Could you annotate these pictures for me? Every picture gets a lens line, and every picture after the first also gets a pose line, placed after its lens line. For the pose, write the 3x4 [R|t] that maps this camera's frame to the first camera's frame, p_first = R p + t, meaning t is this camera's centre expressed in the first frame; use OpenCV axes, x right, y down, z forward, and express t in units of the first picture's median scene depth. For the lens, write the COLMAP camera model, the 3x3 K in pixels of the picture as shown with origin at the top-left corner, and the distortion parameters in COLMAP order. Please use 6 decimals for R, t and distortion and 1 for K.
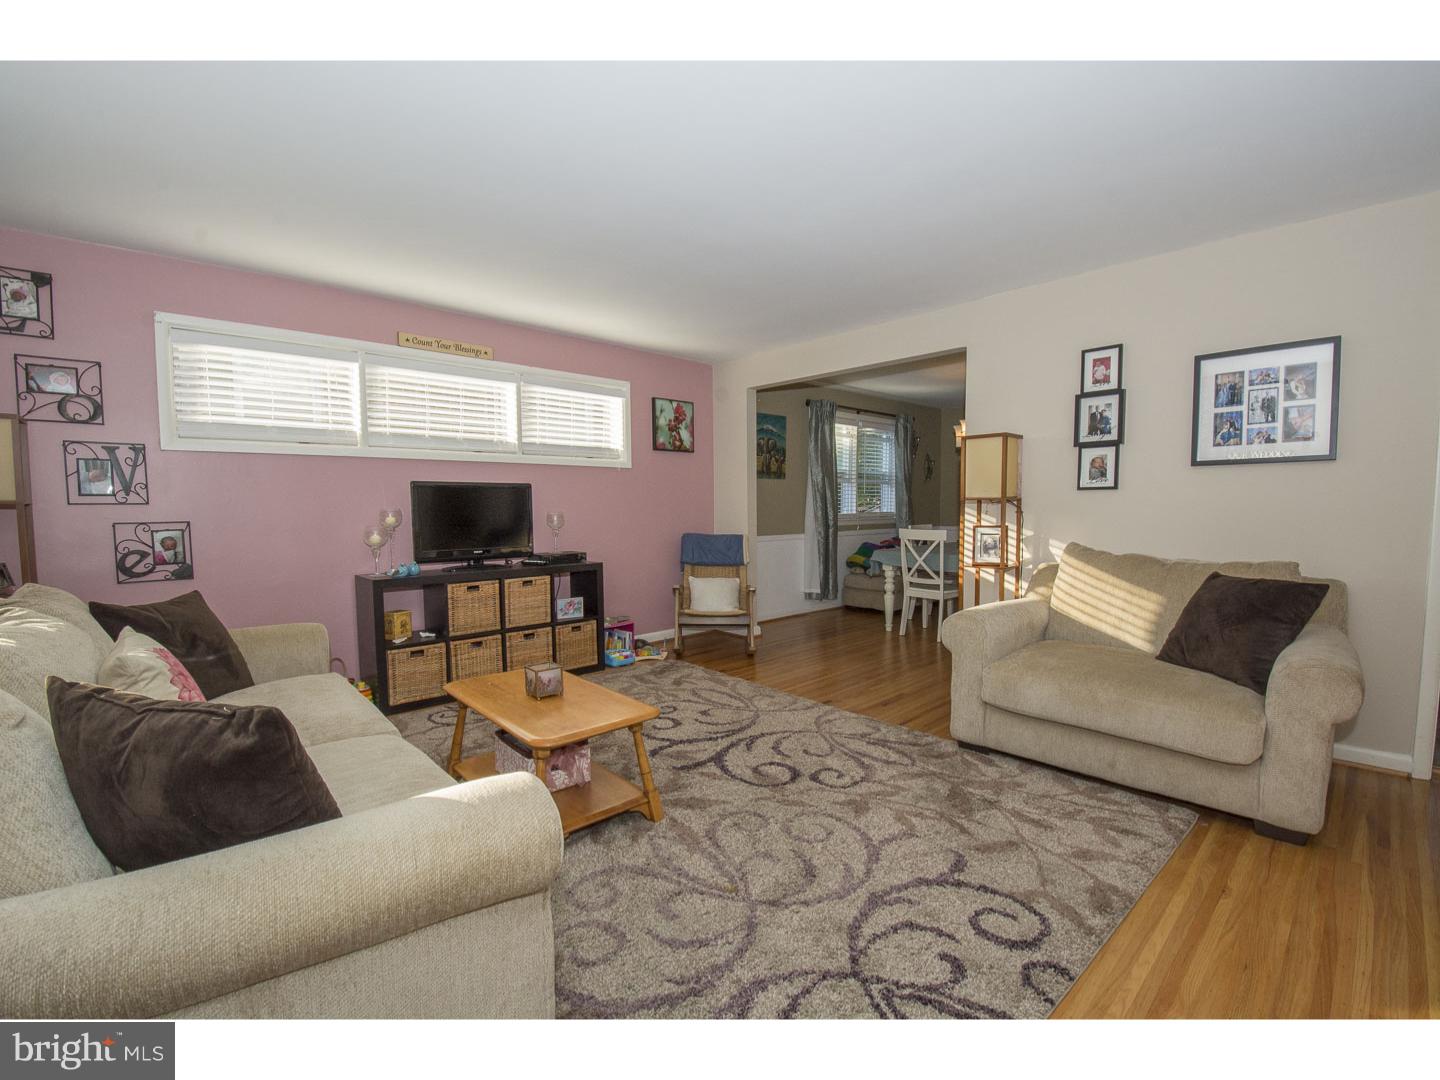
lens RADIAL K [[630.8, 0, 702.3], [0, 630.8, 549.2], [0, 0, 1]] dist [-0.000262, -0.015769]
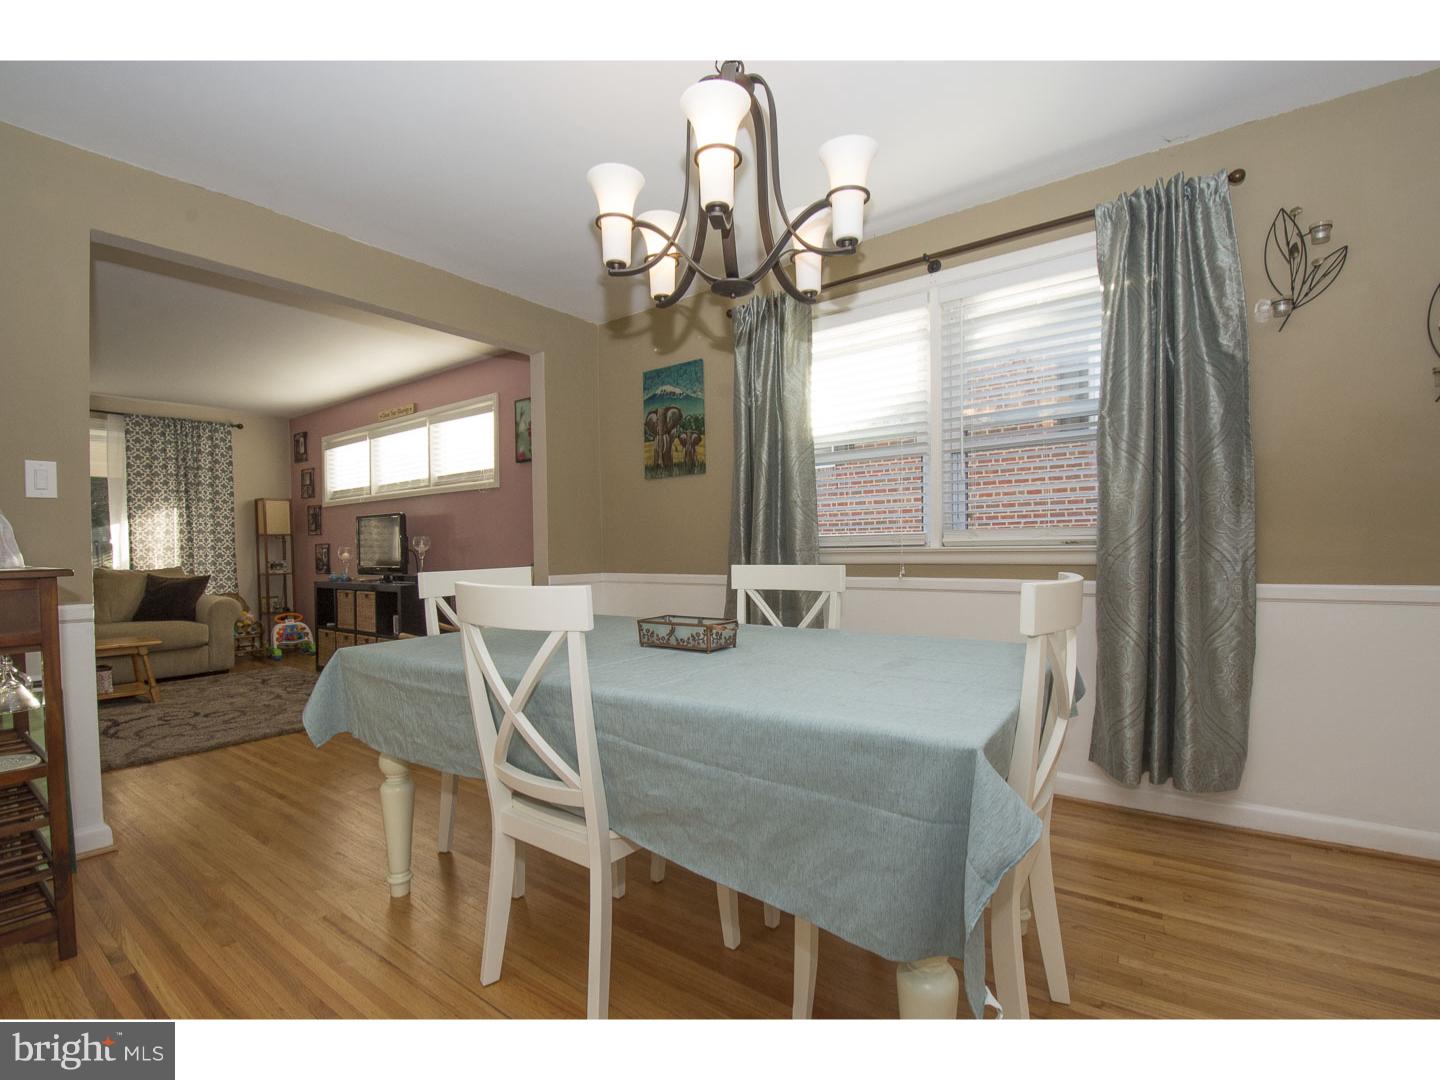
lens RADIAL K [[660.6, 0, 725.9], [0, 660.6, 548.5], [0, 0, 1]] dist [-0.000296, -0.018085]
pose [[0.194798, 0.006022, -0.980825, 1.226569], [-0.054193, 0.998520, -0.004632, -0.077400], [0.979345, 0.054056, 0.194836, 1.604169]]
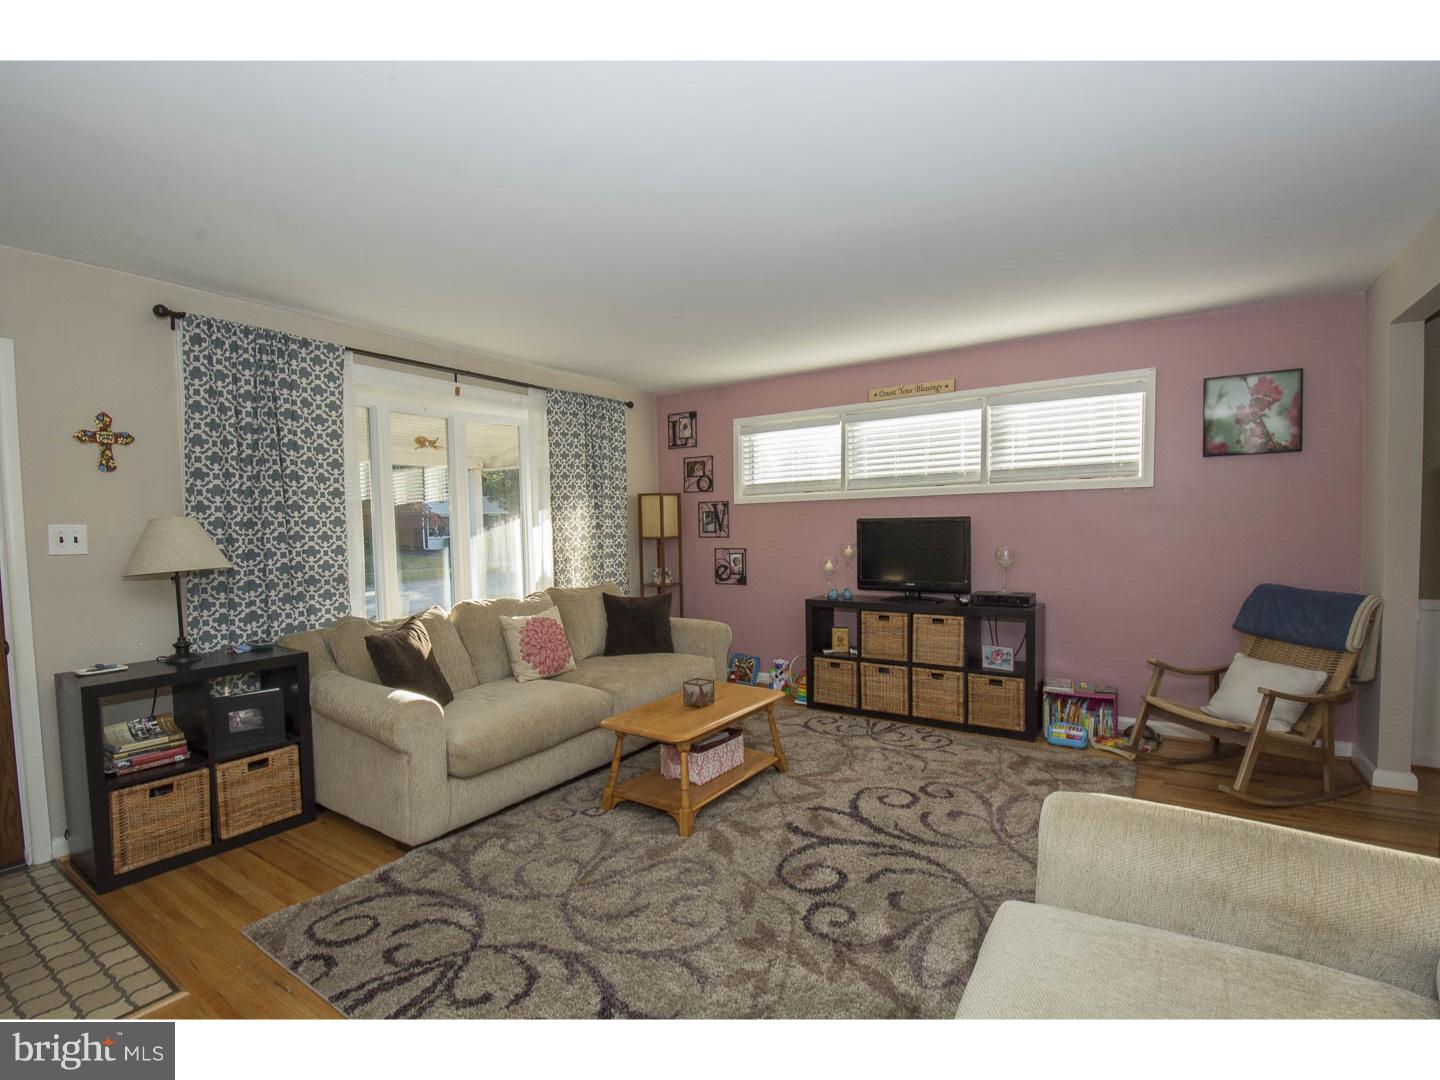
lens RADIAL K [[660.6, 0, 725.9], [0, 660.6, 548.5], [0, 0, 1]] dist [-0.000296, -0.018085]
pose [[0.247925, 0.040105, -0.967949, 0.695335], [-0.046456, 0.998485, 0.029471, -0.081243], [0.967665, 0.037661, 0.249412, 0.484450]]
